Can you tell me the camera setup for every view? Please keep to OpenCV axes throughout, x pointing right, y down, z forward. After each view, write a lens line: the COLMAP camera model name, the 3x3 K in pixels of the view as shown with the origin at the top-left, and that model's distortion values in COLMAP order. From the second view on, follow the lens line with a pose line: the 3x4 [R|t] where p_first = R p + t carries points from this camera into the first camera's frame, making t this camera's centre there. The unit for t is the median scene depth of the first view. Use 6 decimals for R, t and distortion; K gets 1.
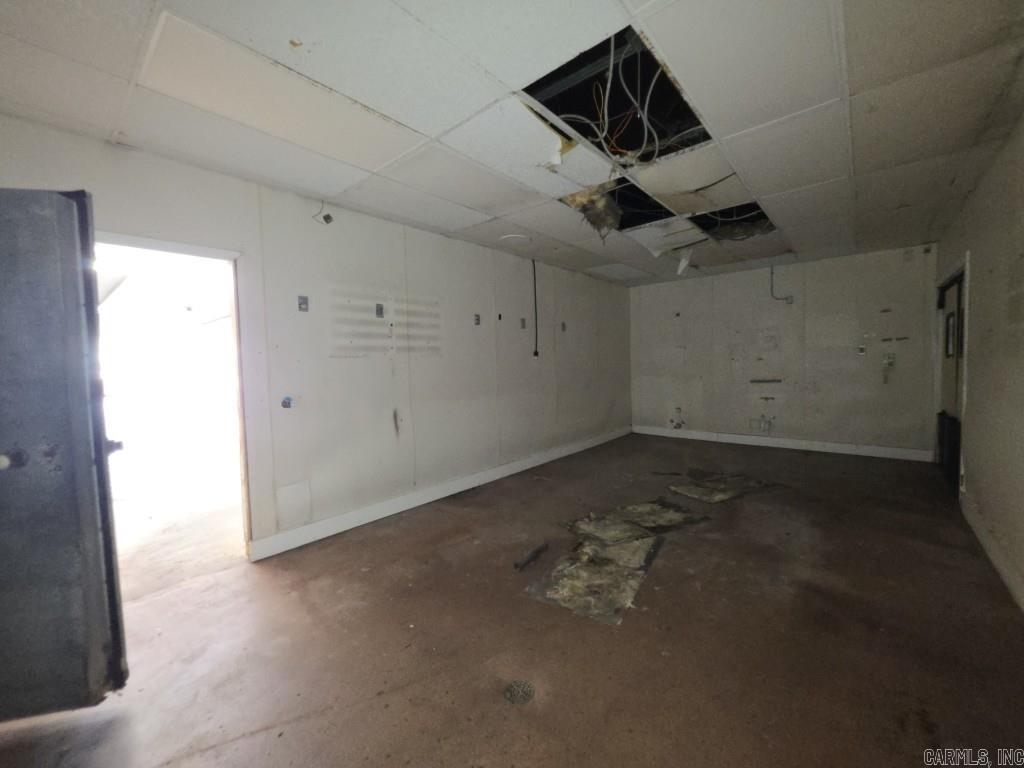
lens RADIAL K [[414.6, 0, 512.0], [0, 414.6, 384.0], [0, 0, 1]] dist [-0.001846, -0.000322]
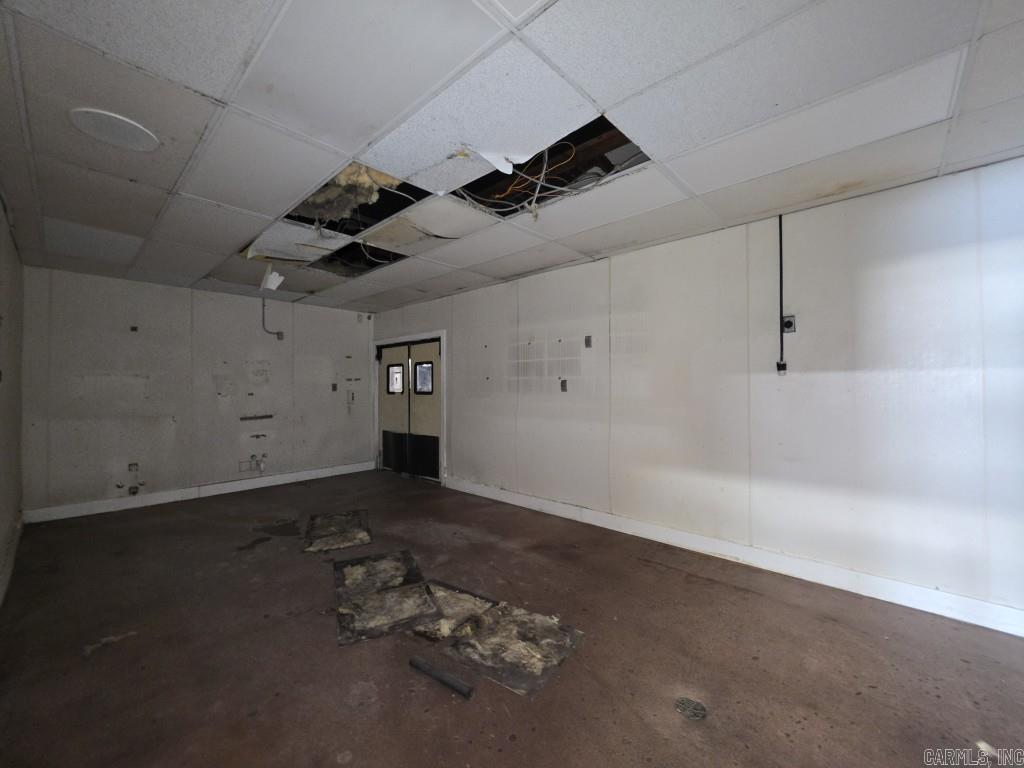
lens RADIAL K [[414.6, 0, 512.0], [0, 414.6, 384.0], [0, 0, 1]] dist [-0.001846, -0.000322]
pose [[0.026100, 0.033699, 0.999091, -0.523851], [0.056309, 0.997795, -0.035126, -0.029508], [-0.998072, 0.057174, 0.024145, 0.680905]]
